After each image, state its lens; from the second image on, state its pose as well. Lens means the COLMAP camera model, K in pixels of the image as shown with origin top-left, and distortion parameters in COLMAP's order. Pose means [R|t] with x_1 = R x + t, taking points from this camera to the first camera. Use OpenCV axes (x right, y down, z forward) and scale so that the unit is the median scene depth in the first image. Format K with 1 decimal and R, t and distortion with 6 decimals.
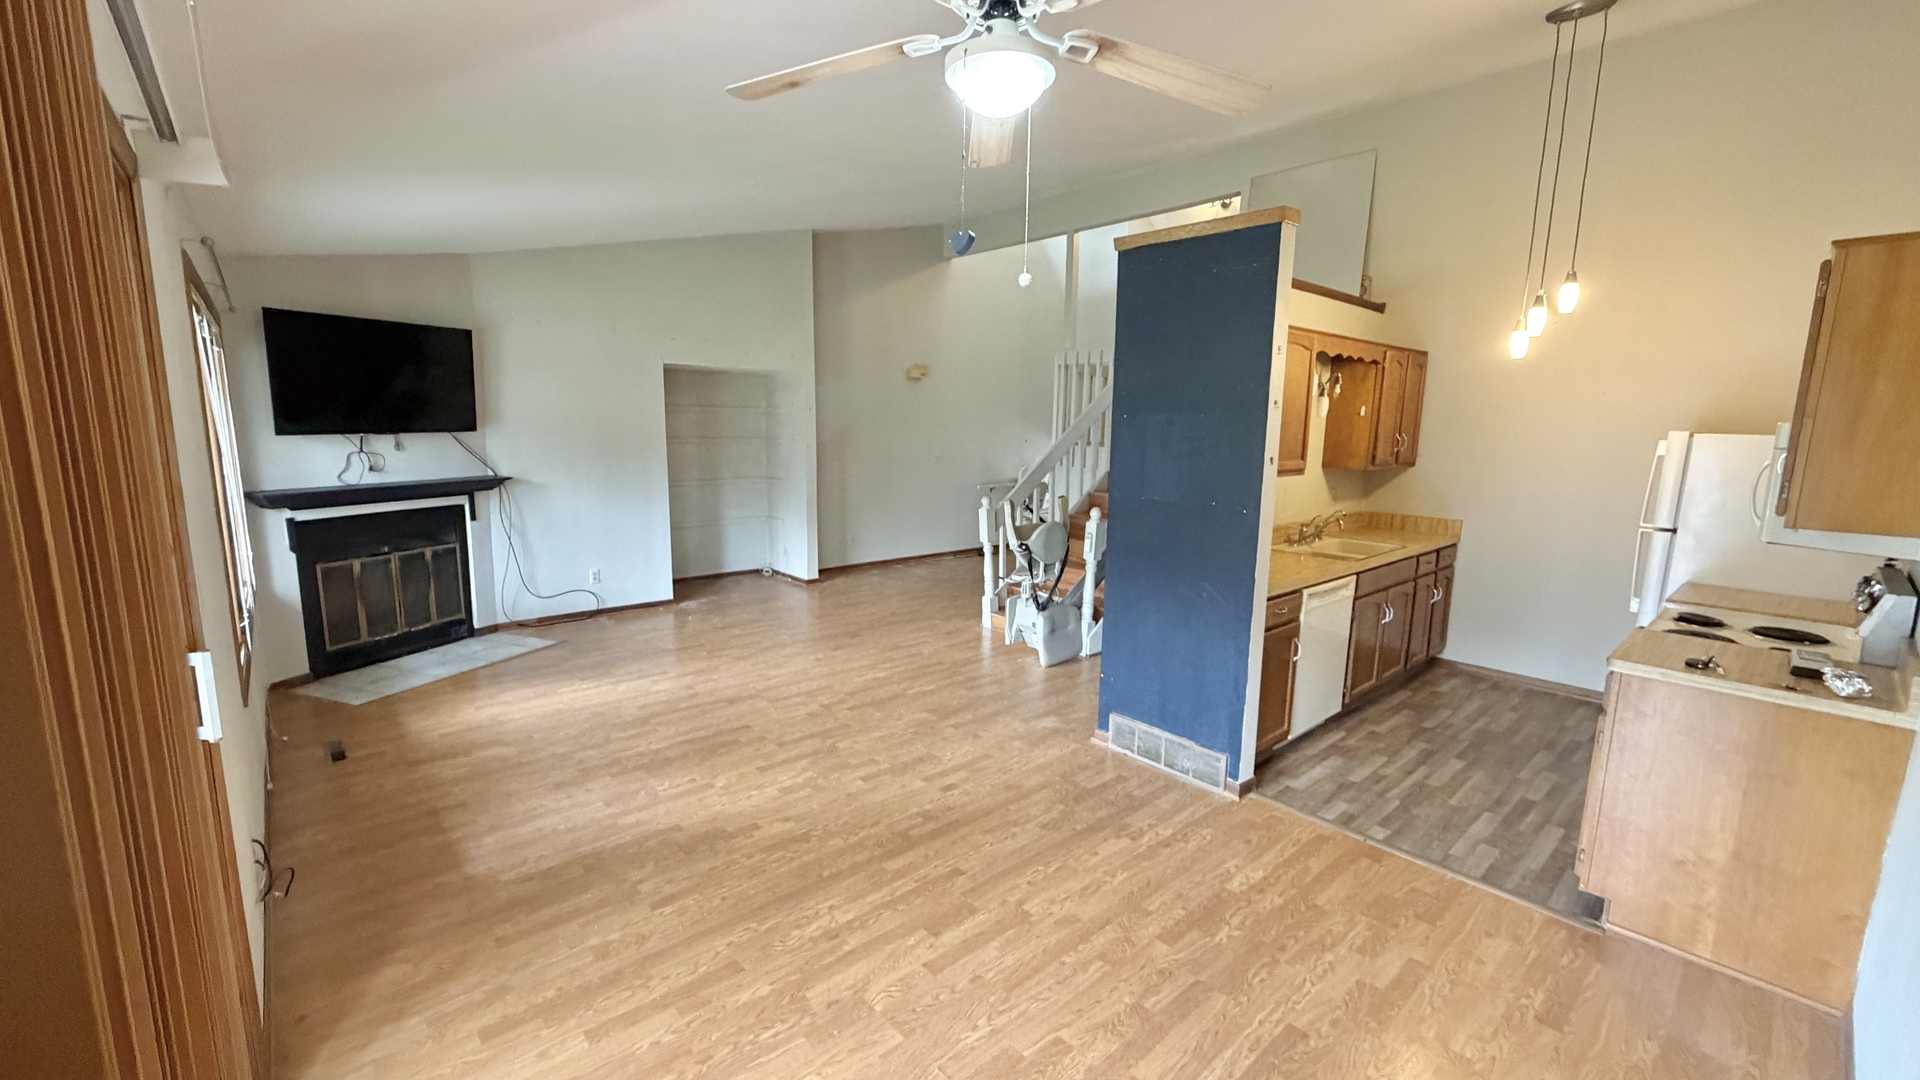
lens RADIAL K [[769.3, 0, 959.5], [0, 769.3, 543.1], [0, 0, 1]] dist [0.000090, 0.000459]
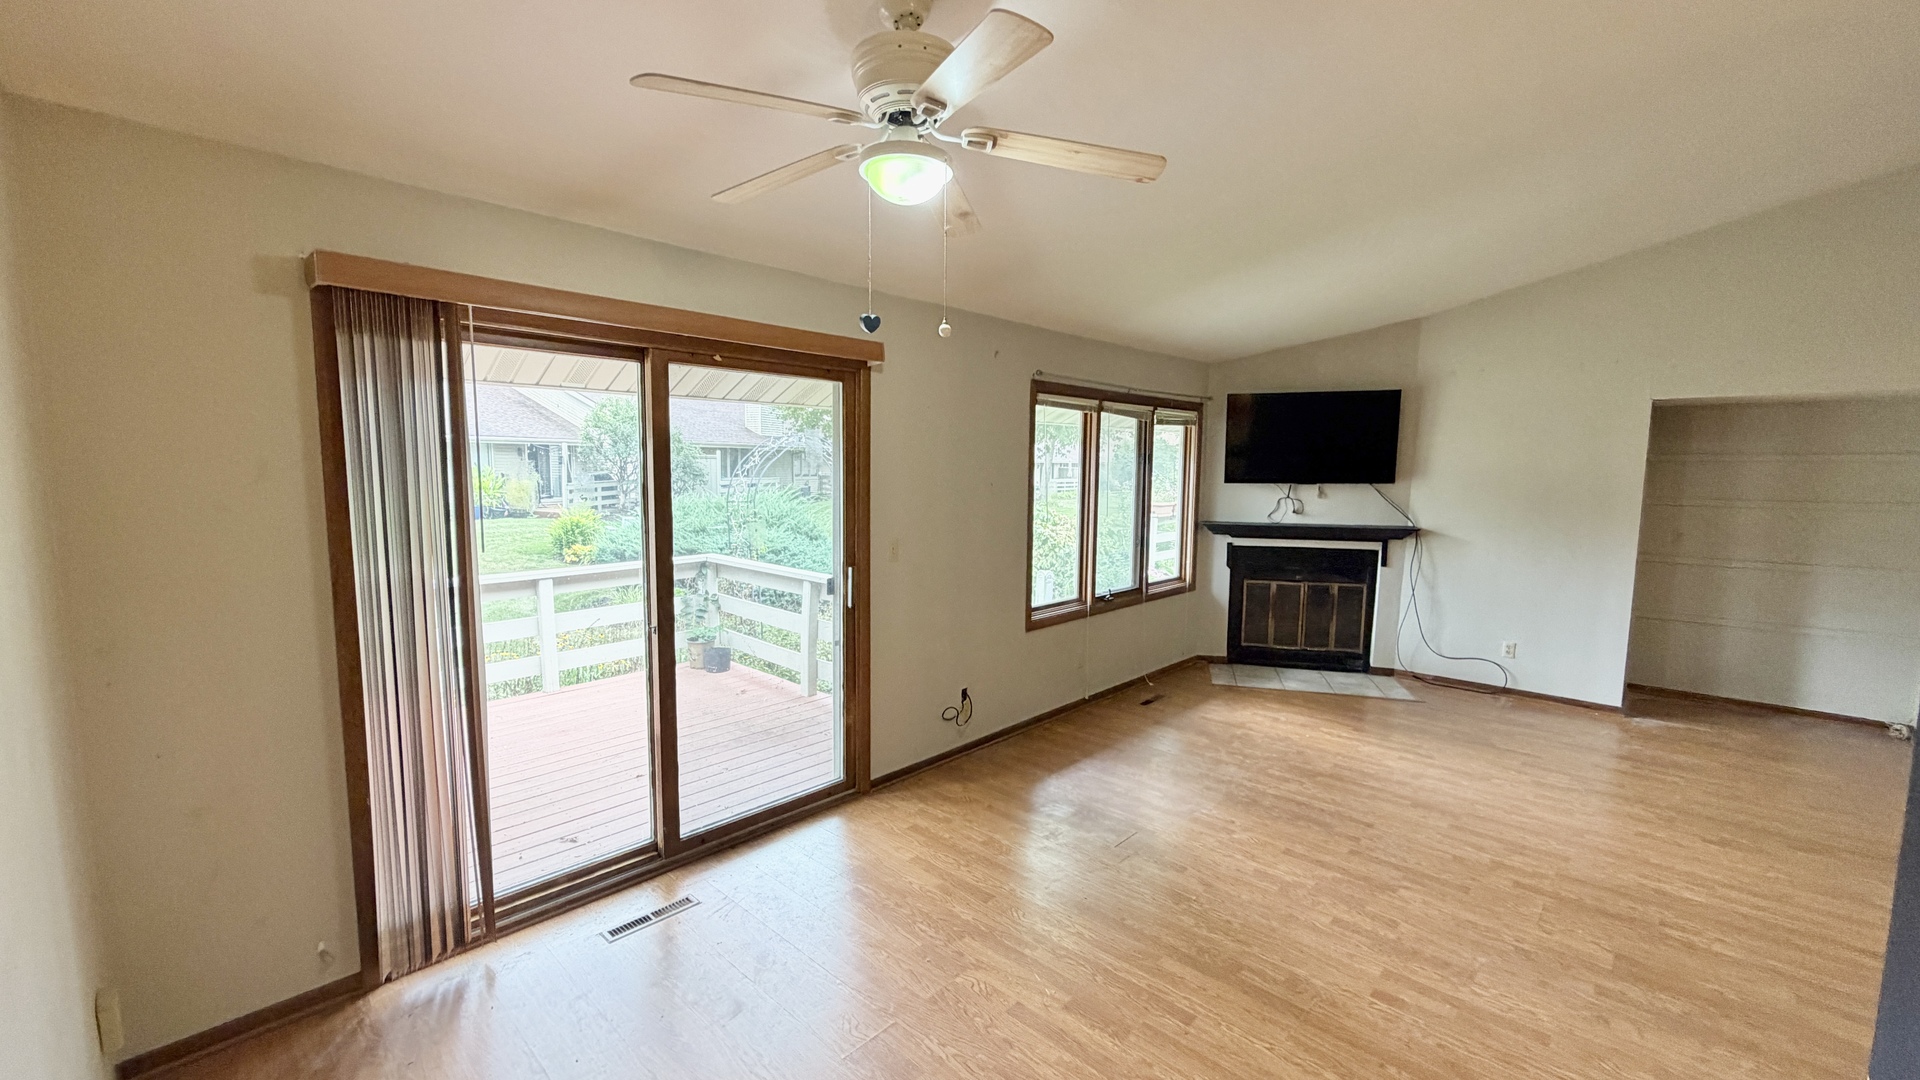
lens RADIAL K [[769.3, 0, 956.2], [0, 769.3, 543.6], [0, 0, 1]] dist [0.000090, 0.000459]
pose [[0.079142, 0.087799, -0.992989, 0.446617], [-0.162729, 0.983890, 0.074025, -0.050675], [0.983492, 0.155730, 0.092154, 0.369146]]
